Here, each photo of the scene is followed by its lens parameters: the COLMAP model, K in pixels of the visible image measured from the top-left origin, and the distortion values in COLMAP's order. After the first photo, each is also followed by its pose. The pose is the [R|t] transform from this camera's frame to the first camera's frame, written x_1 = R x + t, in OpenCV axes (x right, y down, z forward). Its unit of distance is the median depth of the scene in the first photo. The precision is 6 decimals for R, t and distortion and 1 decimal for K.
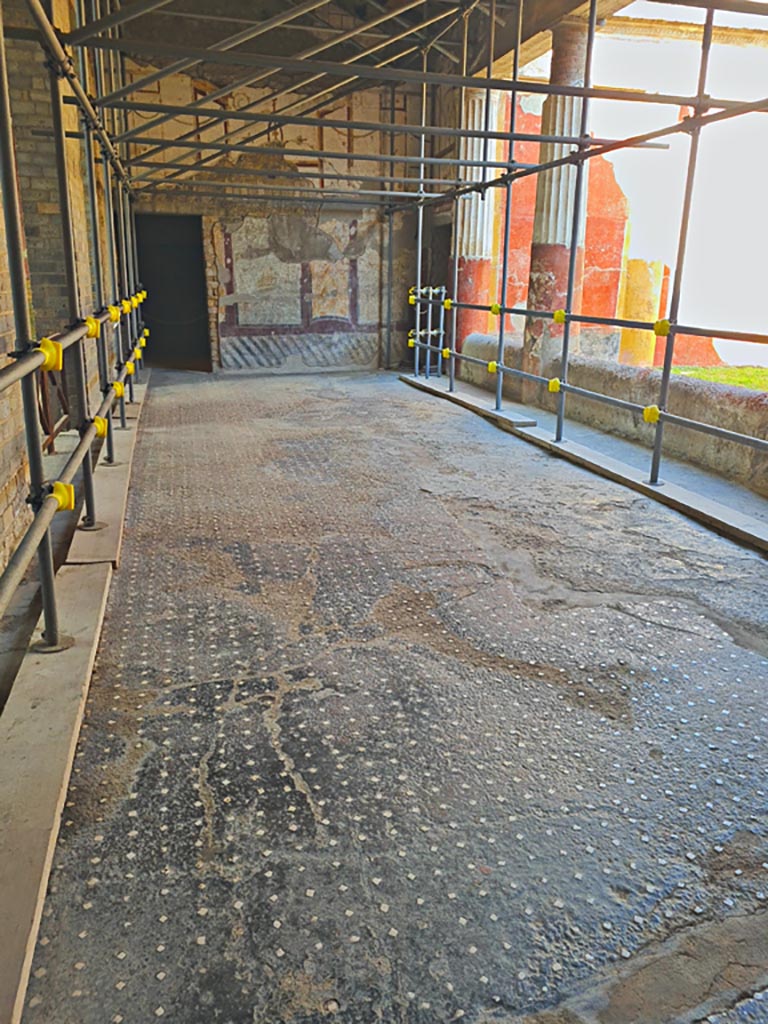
lens RADIAL K [[771.1, 0, 384.0], [0, 771.1, 512.0], [0, 0, 1]] dist [0.049690, -0.069410]
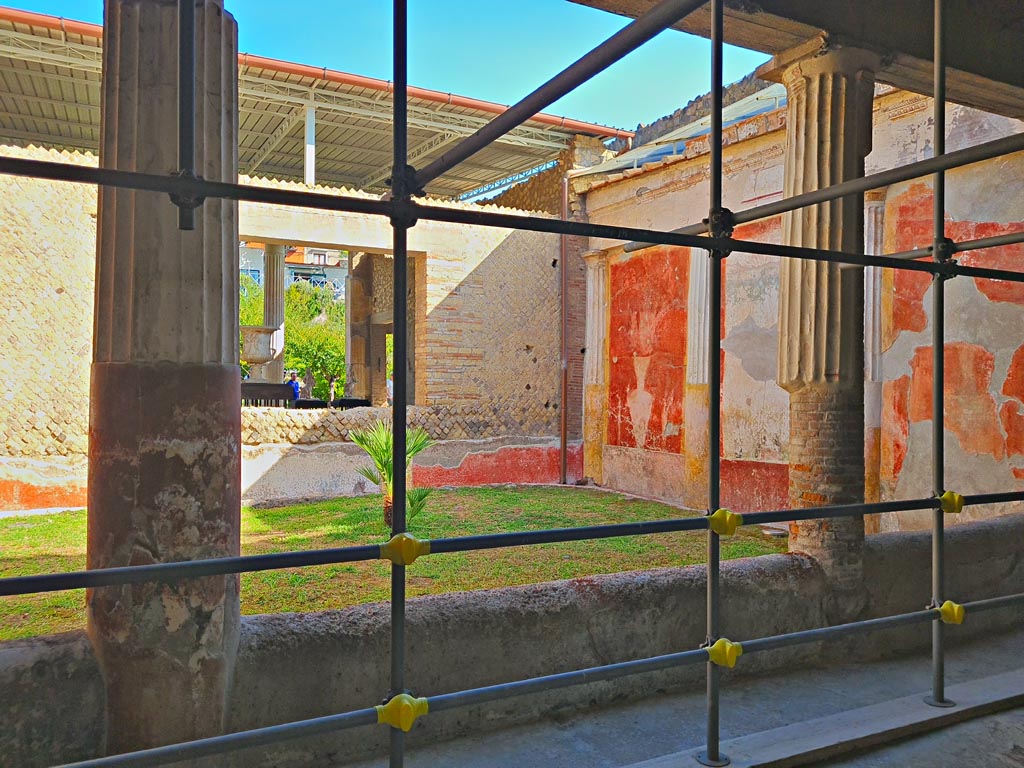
lens RADIAL K [[771.1, 0, 515.3], [0, 771.1, 377.0], [0, 0, 1]] dist [0.049690, -0.069410]
pose [[-0.221243, -0.024155, 0.974919, -0.191711], [0.260394, 0.961935, 0.082926, -0.331690], [-0.939812, 0.272209, -0.206532, 0.937399]]
